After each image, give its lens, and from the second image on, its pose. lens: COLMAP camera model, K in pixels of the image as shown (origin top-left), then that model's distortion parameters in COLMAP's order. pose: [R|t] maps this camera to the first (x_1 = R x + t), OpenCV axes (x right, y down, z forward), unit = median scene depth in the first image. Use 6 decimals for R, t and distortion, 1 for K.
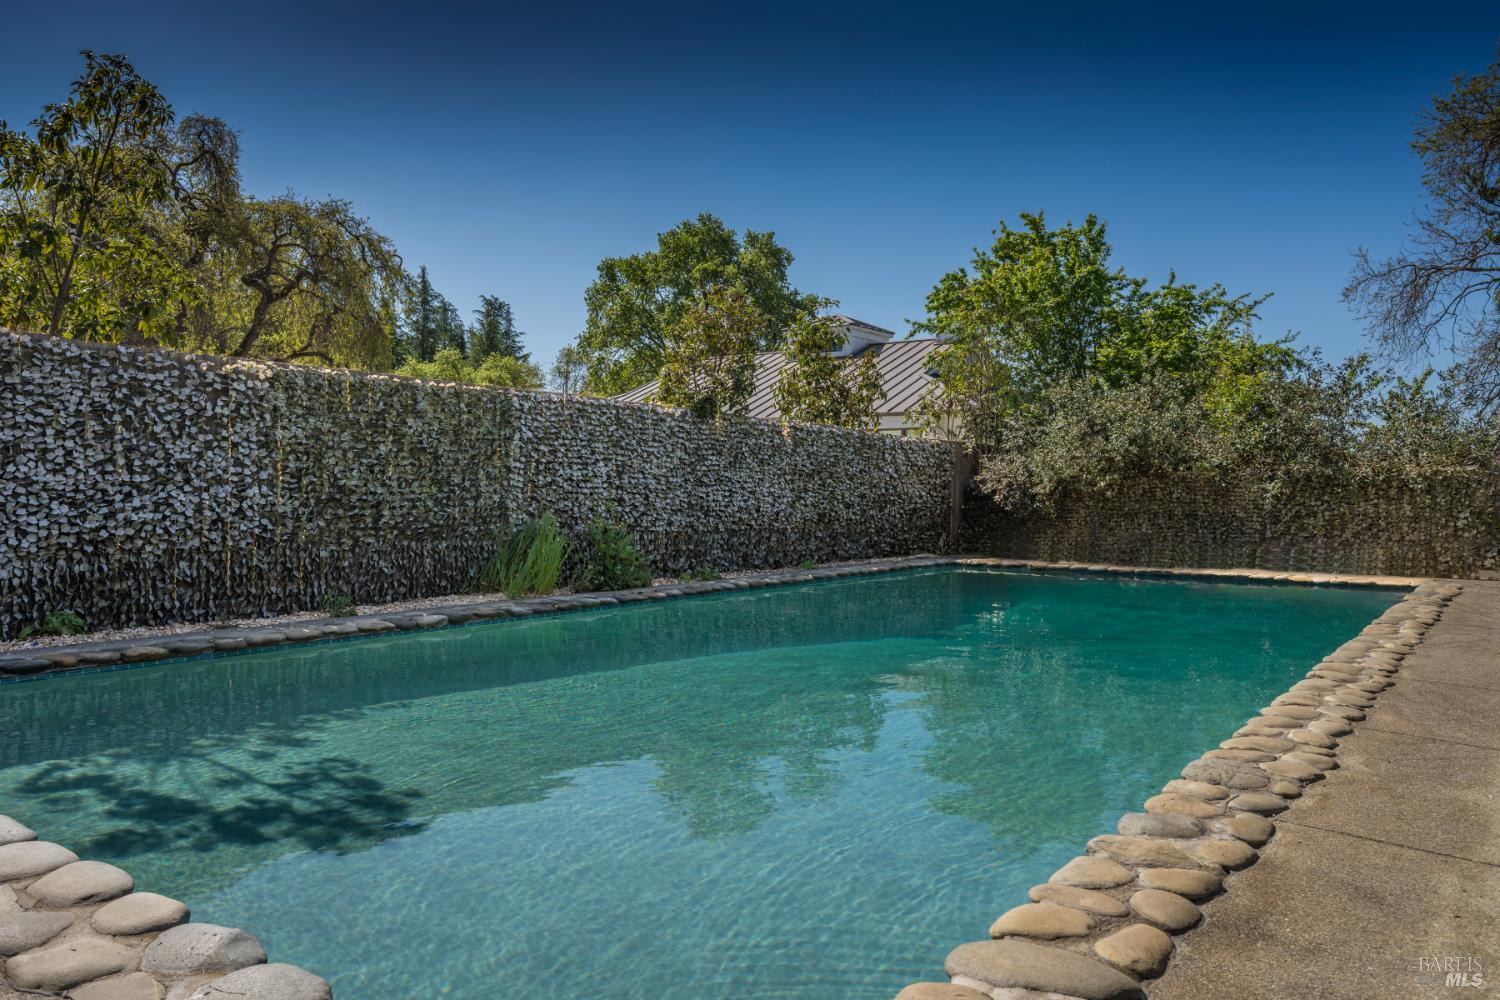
lens RADIAL K [[1021.8, 0, 748.6], [0, 1021.8, 499.4], [0, 0, 1]] dist [0.003612, -0.002158]
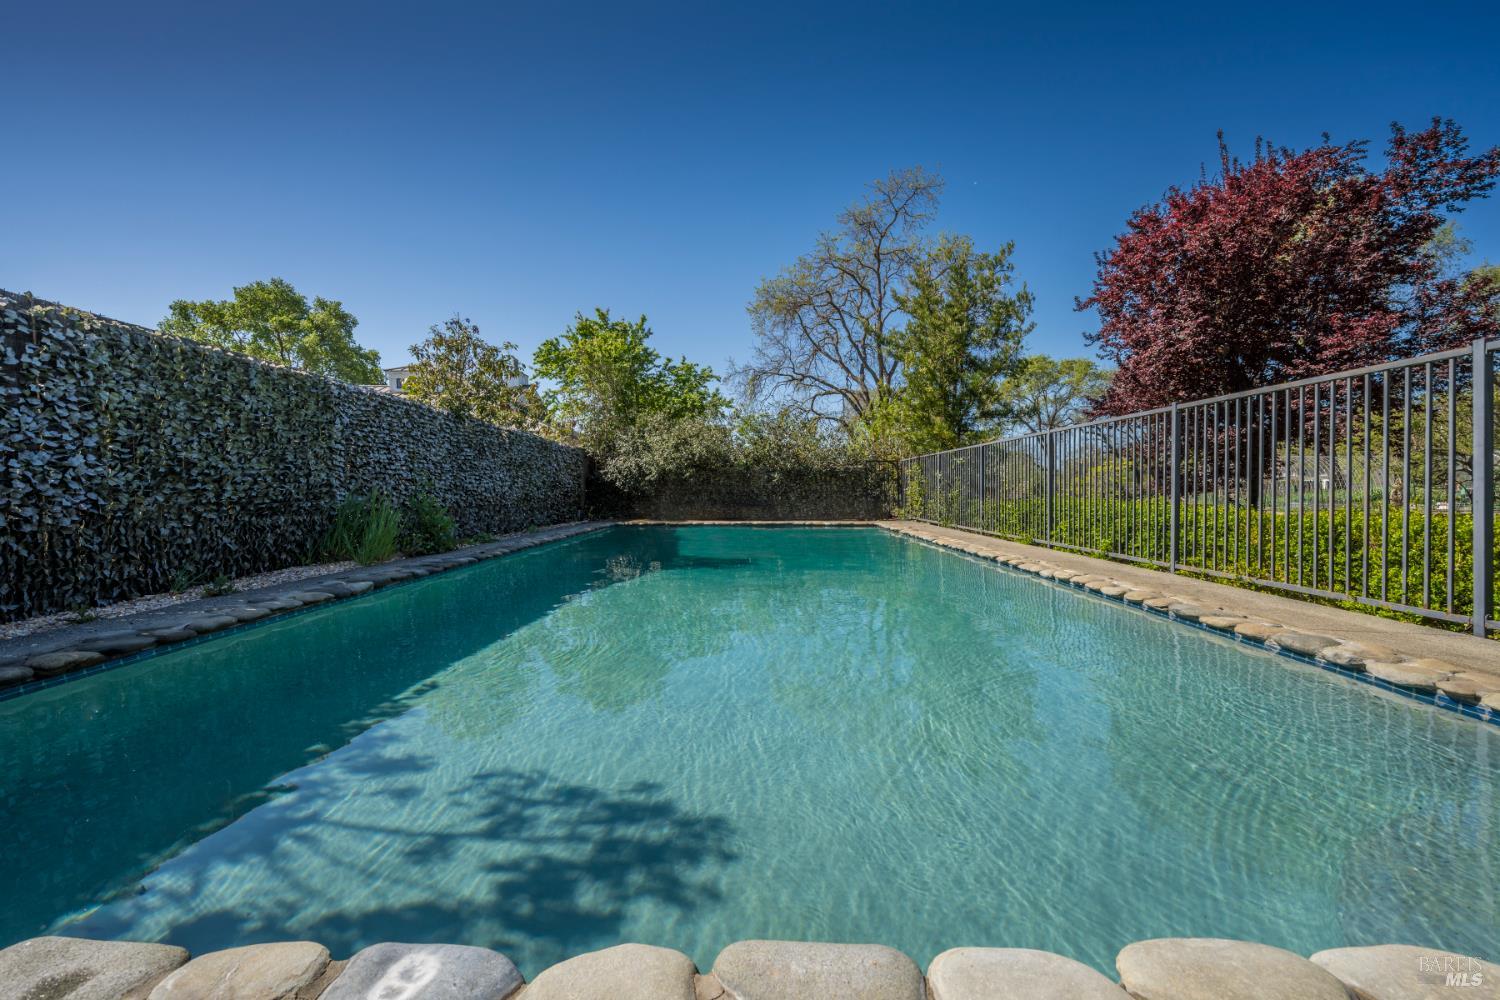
lens RADIAL K [[612.3, 0, 748.5], [0, 612.3, 498.8], [0, 0, 1]] dist [-0.001031, -0.000530]
pose [[0.817246, -0.020285, 0.575932, -0.278524], [0.014144, 0.999785, 0.015144, 0.021176], [-0.576116, -0.004230, 0.817357, 0.226809]]
